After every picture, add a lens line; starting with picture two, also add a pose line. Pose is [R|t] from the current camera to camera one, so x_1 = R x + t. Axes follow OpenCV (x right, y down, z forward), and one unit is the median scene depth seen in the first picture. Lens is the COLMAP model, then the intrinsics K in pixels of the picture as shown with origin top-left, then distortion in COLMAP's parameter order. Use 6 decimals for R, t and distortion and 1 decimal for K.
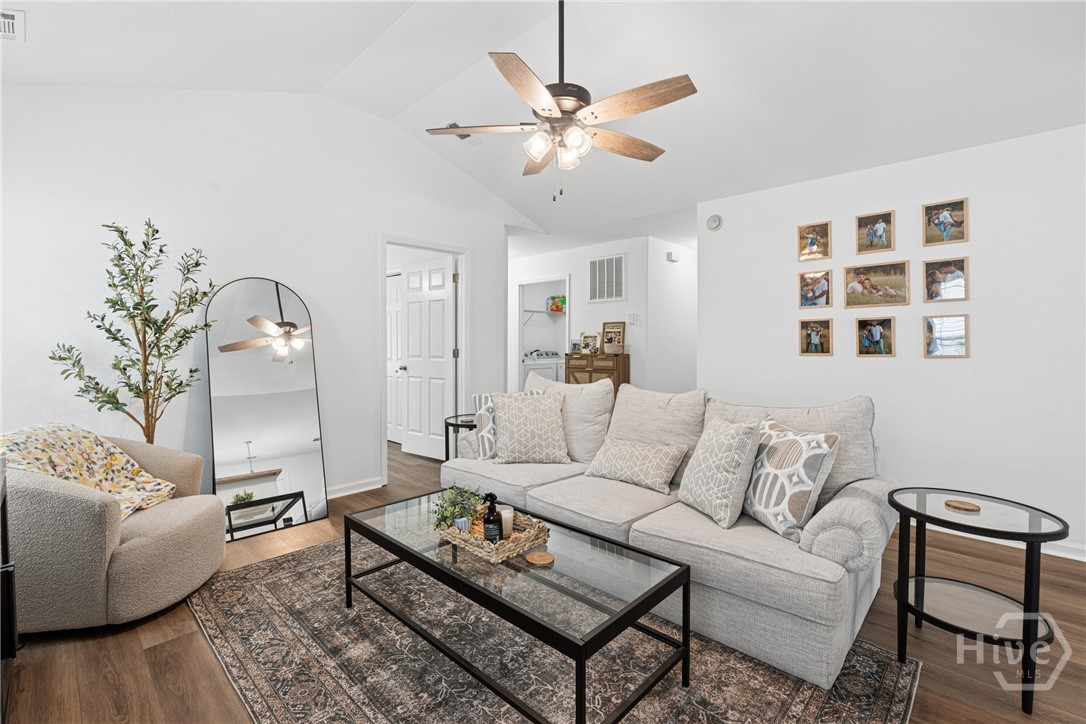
lens RADIAL K [[481.3, 0, 549.9], [0, 481.3, 361.5], [0, 0, 1]] dist [-0.005301, 0.000257]
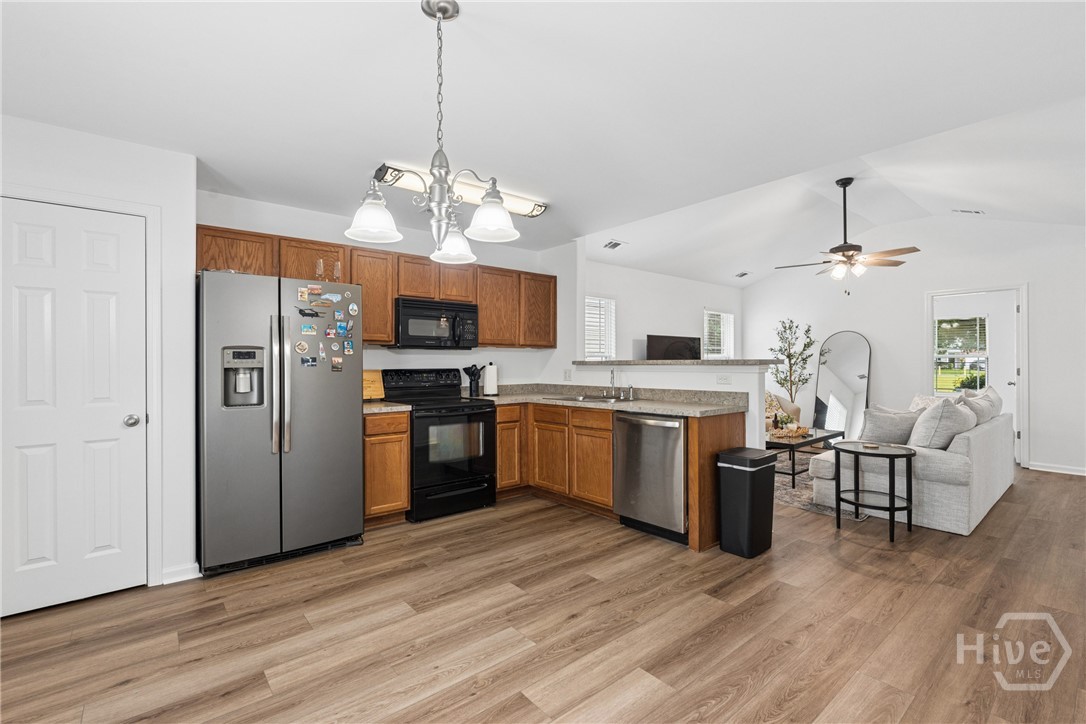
lens RADIAL K [[481.3, 0, 540.3], [0, 481.3, 361.2], [0, 0, 1]] dist [-0.005301, 0.000257]
pose [[-0.114258, -0.003969, -0.993443, 1.607184], [-0.037322, 0.999303, 0.000300, 0.001569], [0.992750, 0.037112, -0.114326, -0.052854]]
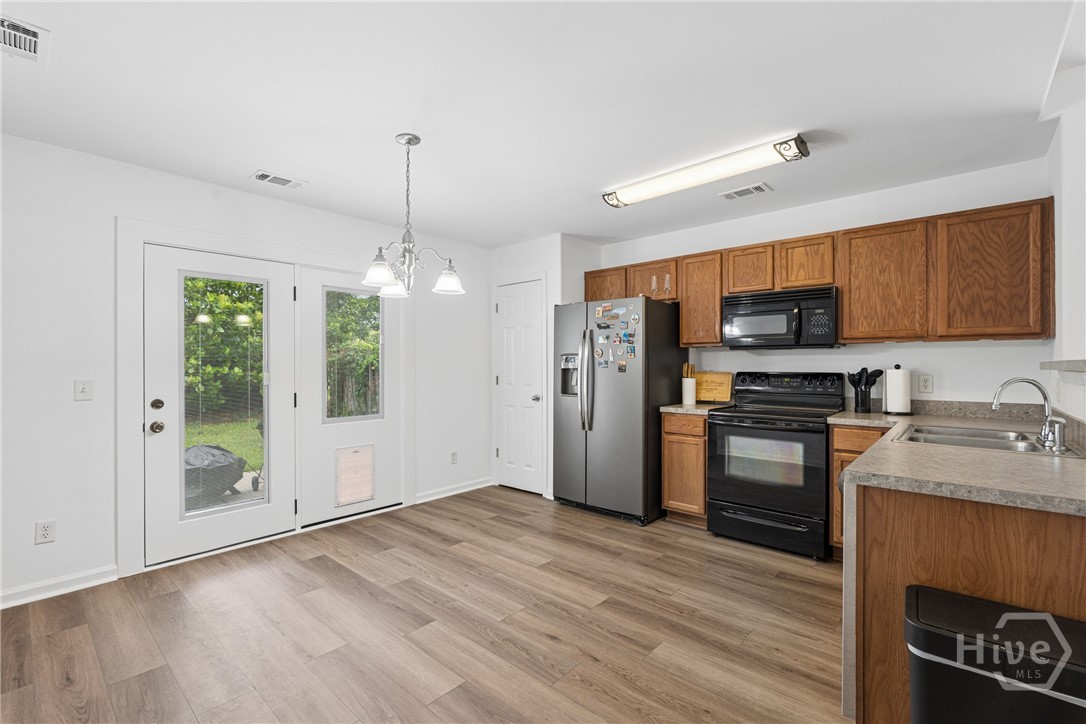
lens RADIAL K [[481.3, 0, 543.2], [0, 481.3, 362.1], [0, 0, 1]] dist [-0.005301, 0.000257]
pose [[-0.999264, -0.001187, -0.038345, 0.949013], [-0.002464, 0.999444, 0.033263, -0.024001], [0.038285, 0.033333, -0.998711, 0.562163]]
